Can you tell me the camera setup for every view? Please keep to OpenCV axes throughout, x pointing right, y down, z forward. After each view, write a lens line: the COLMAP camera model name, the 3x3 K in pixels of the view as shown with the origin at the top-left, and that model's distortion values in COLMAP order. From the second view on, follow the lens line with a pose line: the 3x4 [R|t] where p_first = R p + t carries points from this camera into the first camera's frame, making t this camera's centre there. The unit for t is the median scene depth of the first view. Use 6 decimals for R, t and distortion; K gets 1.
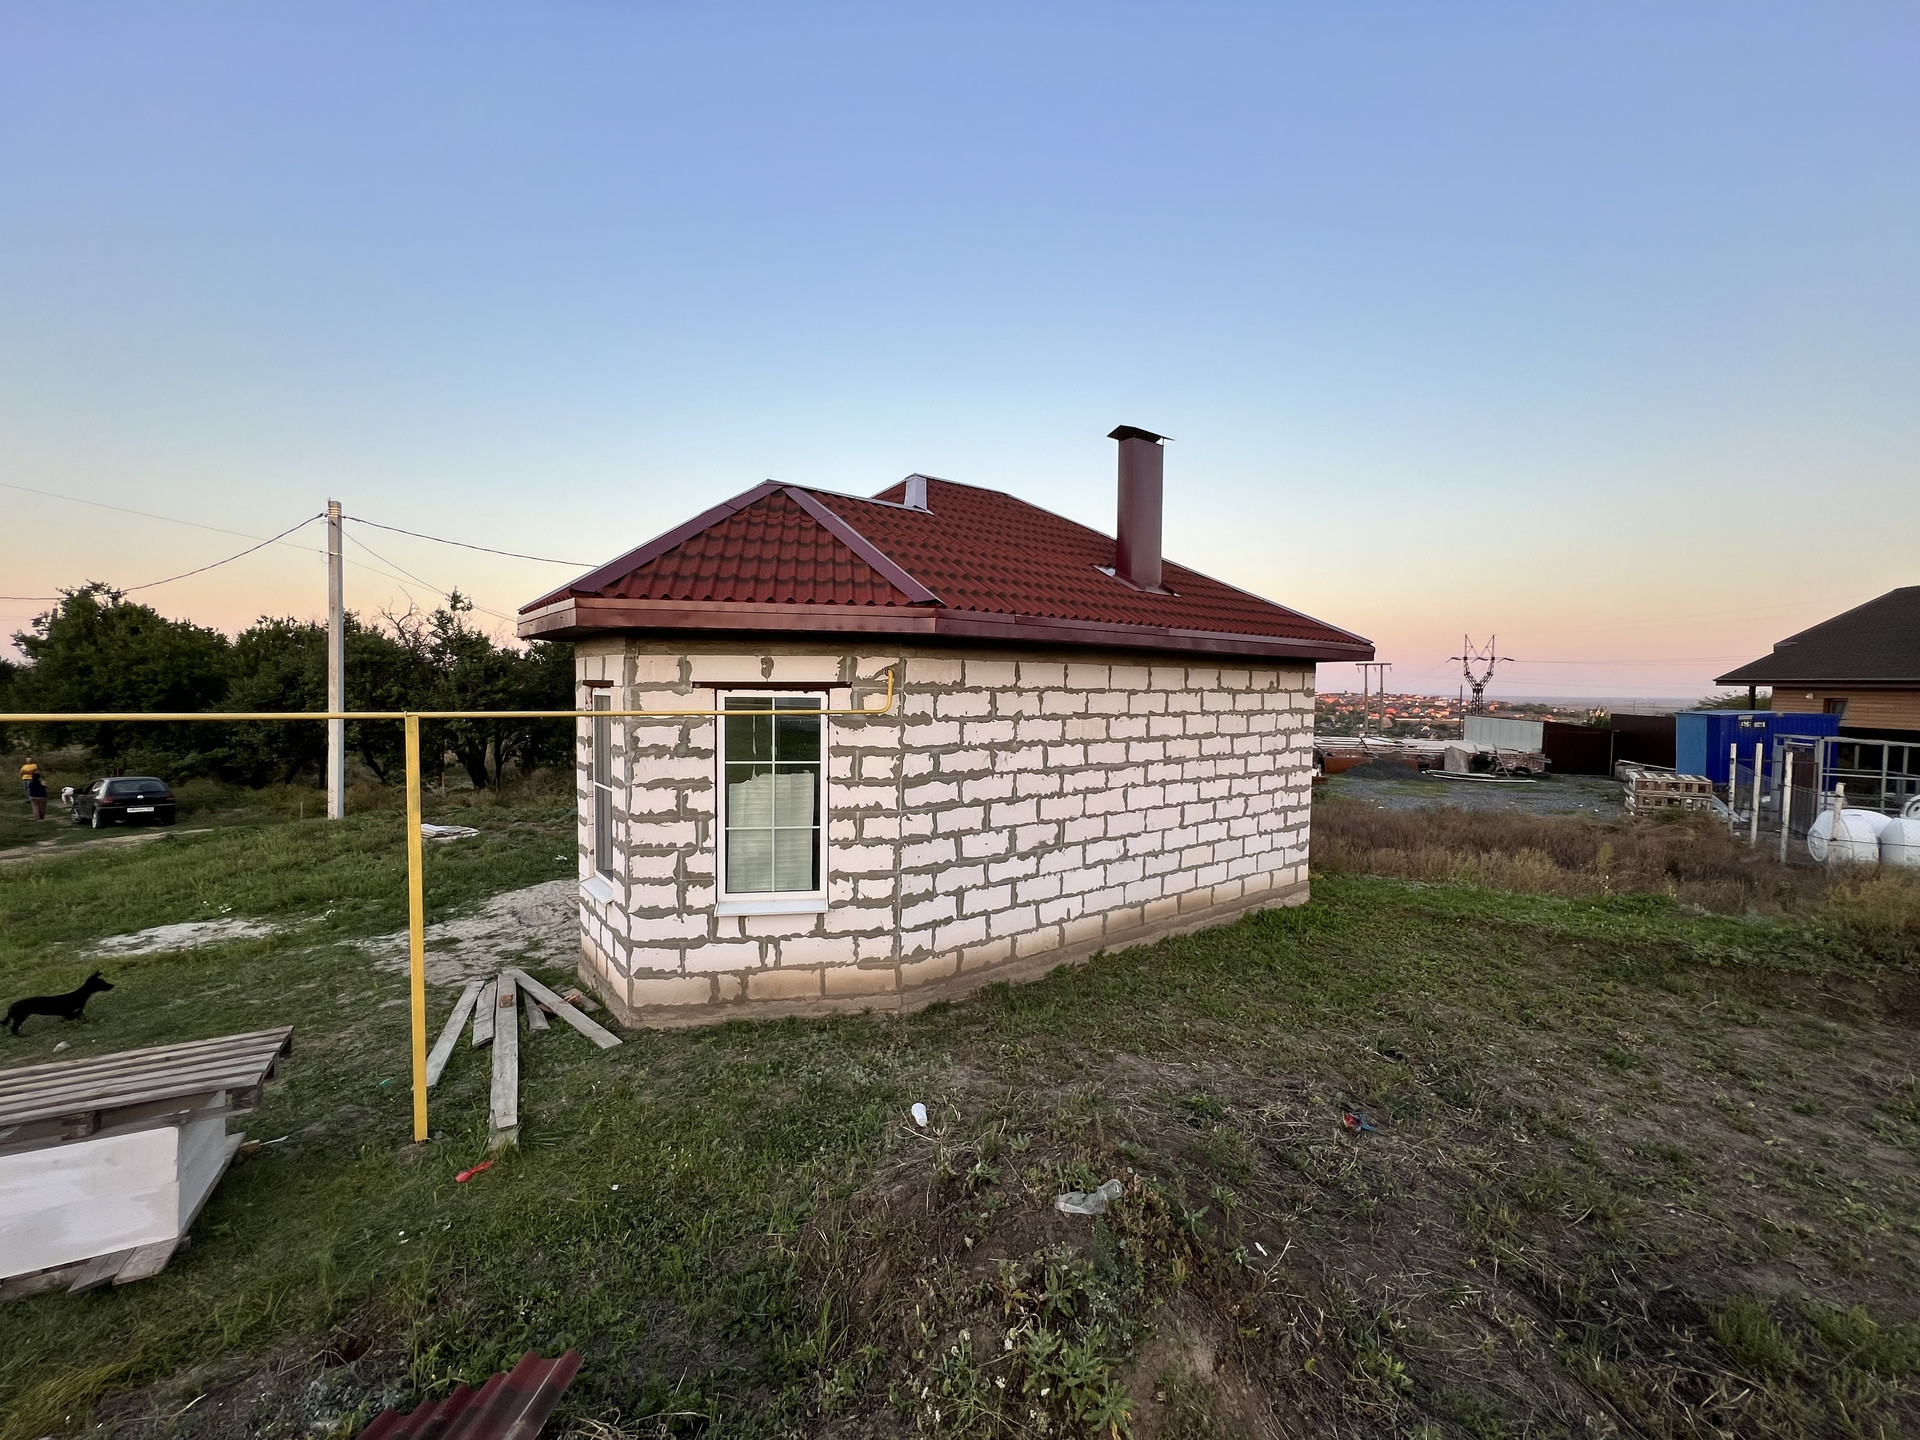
lens RADIAL K [[775.5, 0, 960.0], [0, 775.5, 720.0], [0, 0, 1]] dist [0.000494, -0.000177]
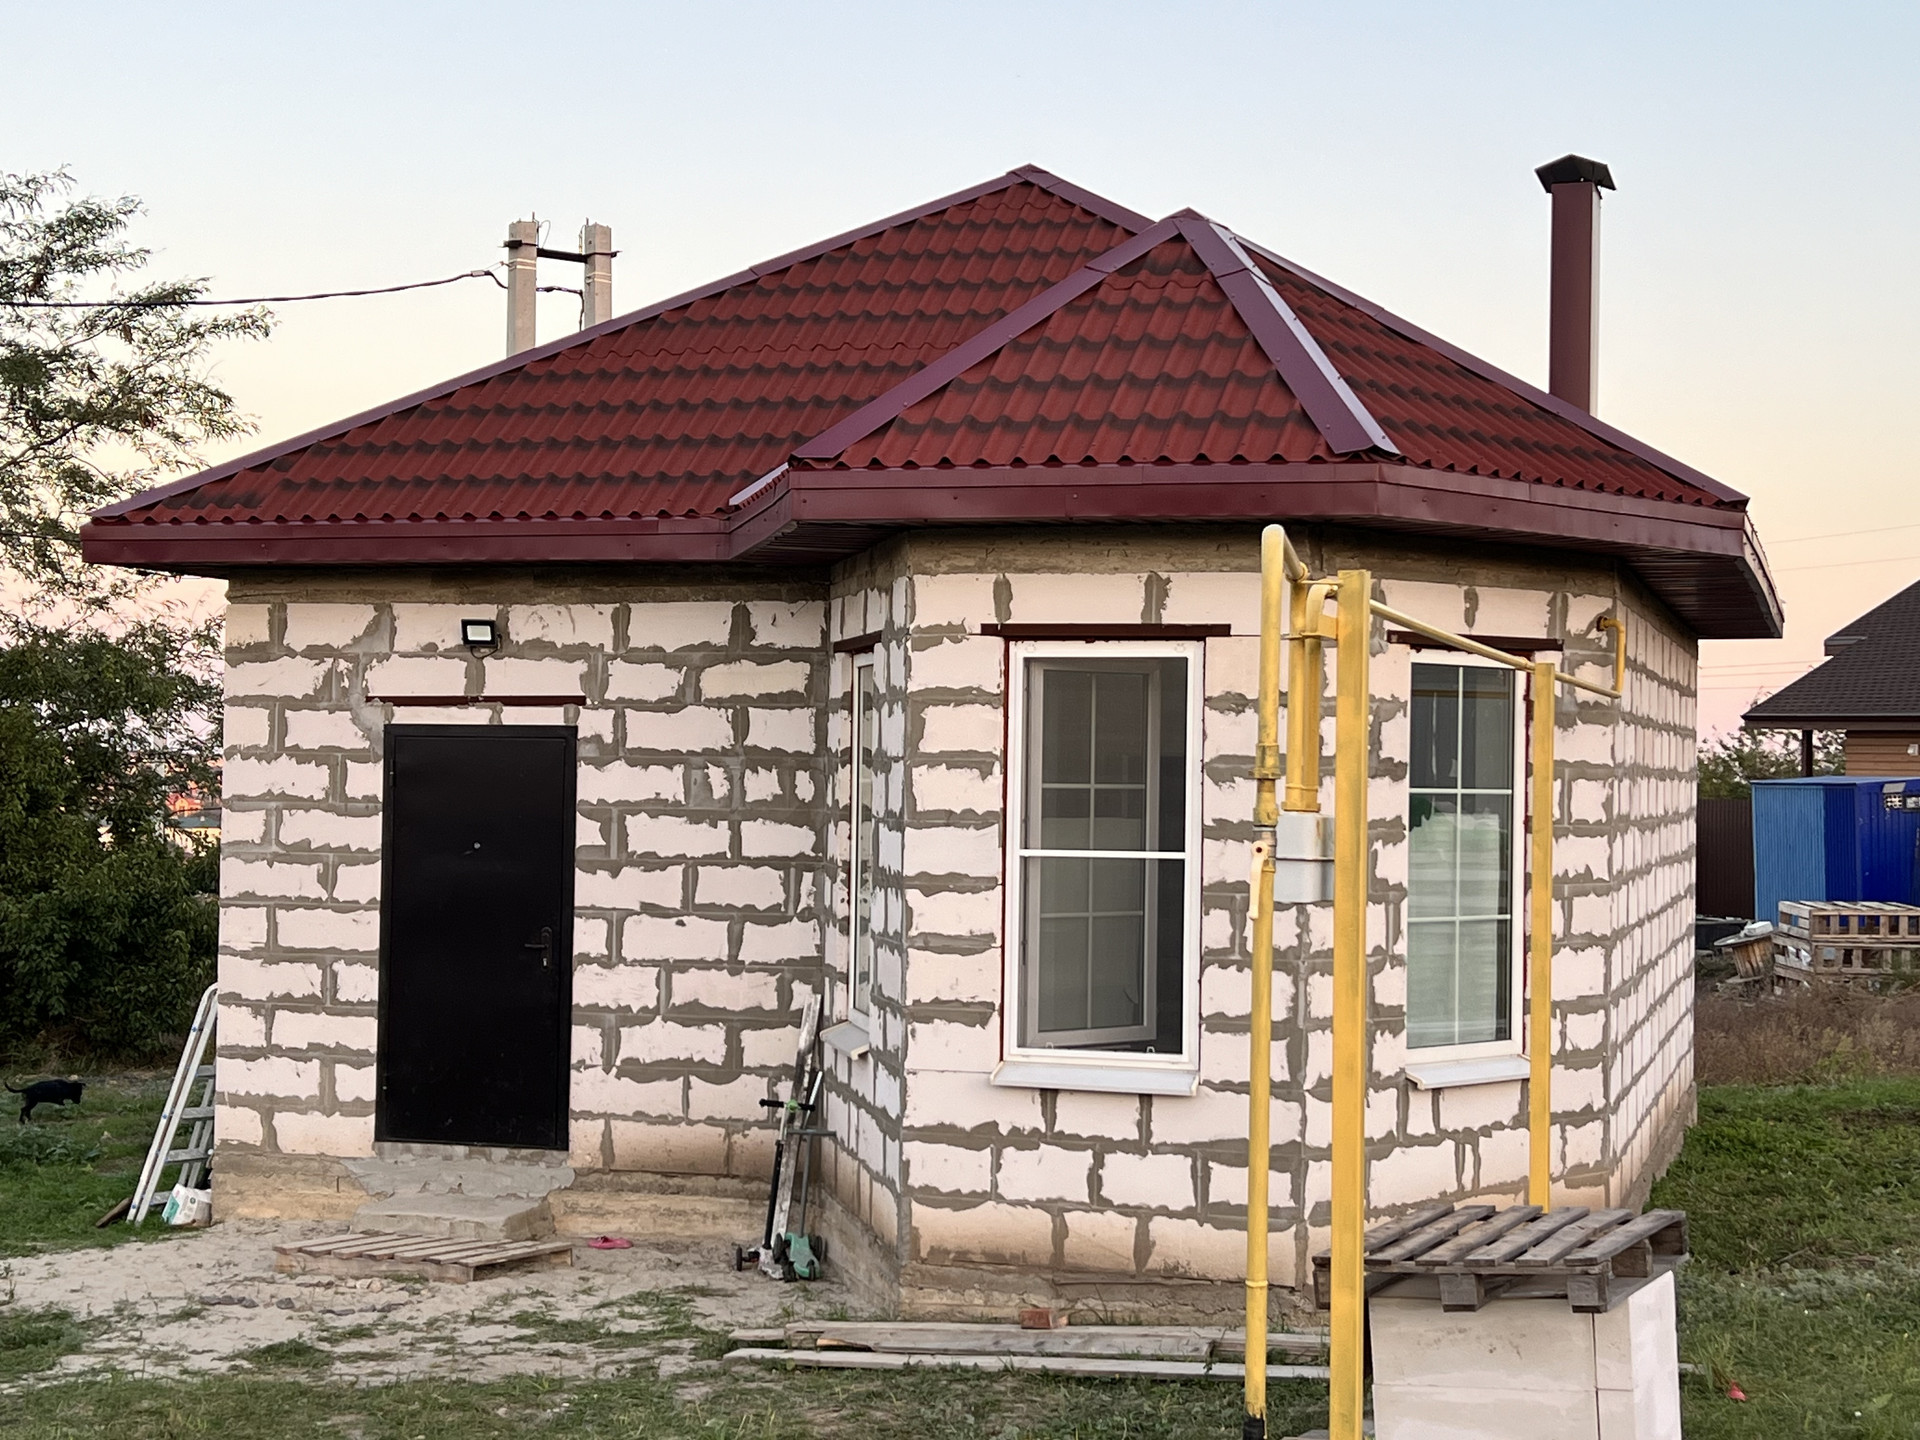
lens RADIAL K [[2808.2, 0, 990.1], [0, 2808.2, 719.7], [0, 0, 1]] dist [0.218803, -0.889589]
pose [[0.816027, 0.011001, 0.577910, -1.569385], [0.019202, 0.998751, -0.046126, 0.087048], [-0.577695, 0.048737, 0.814796, -0.355511]]
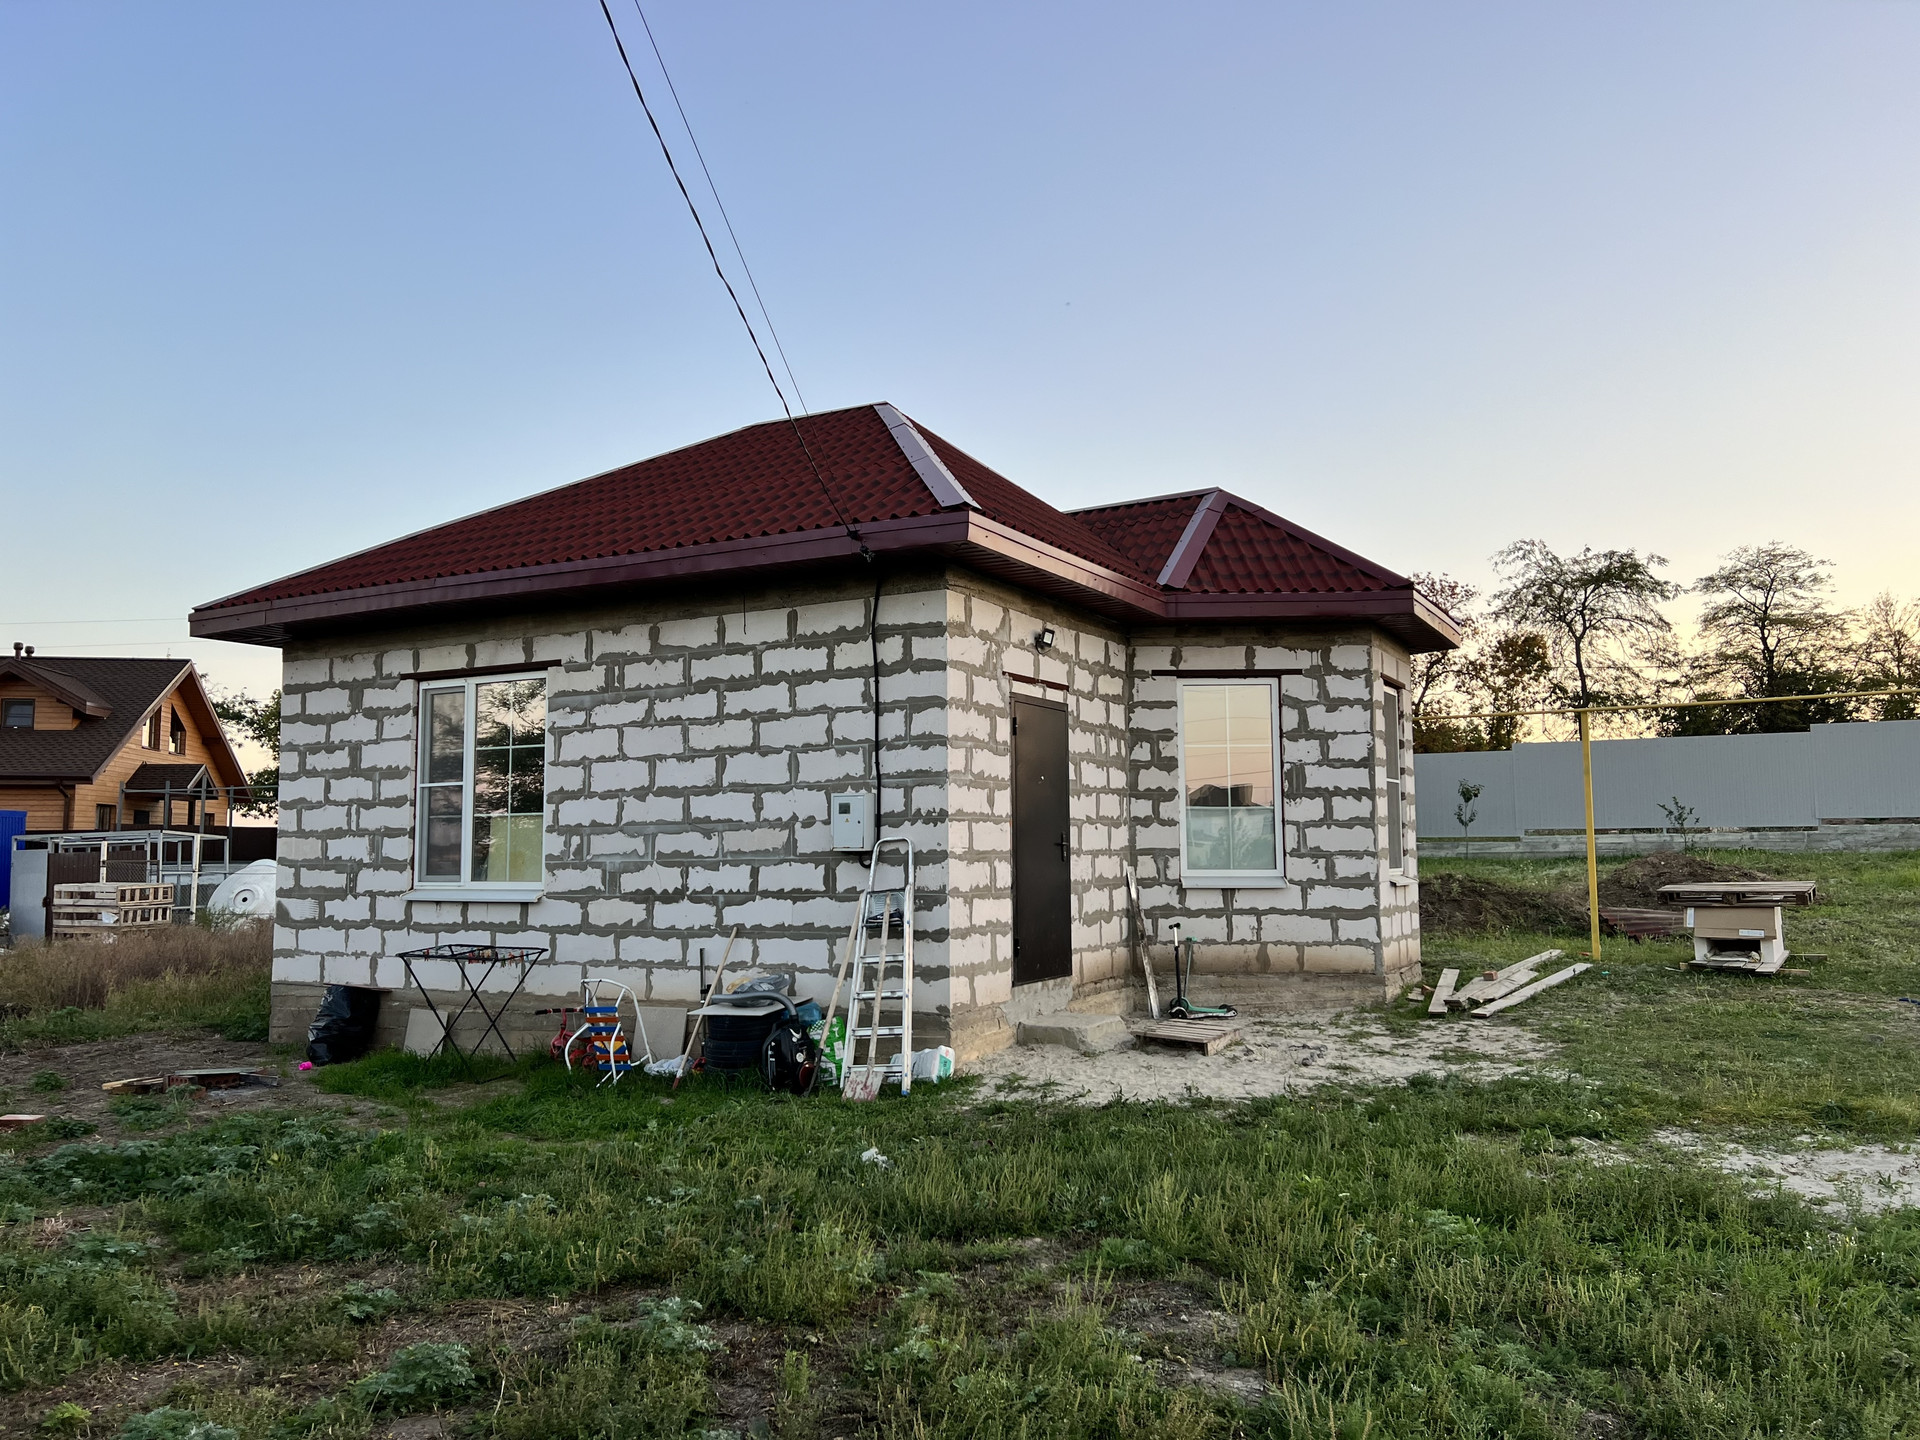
lens RADIAL K [[1452.8, 0, 951.8], [0, 1452.8, 710.7], [0, 0, 1]] dist [0.116591, -0.208523]
pose [[-0.402777, 0.079926, 0.911802, -2.135935], [0.042007, 0.996745, -0.068816, 0.109696], [-0.914334, 0.010585, -0.404823, 2.464555]]
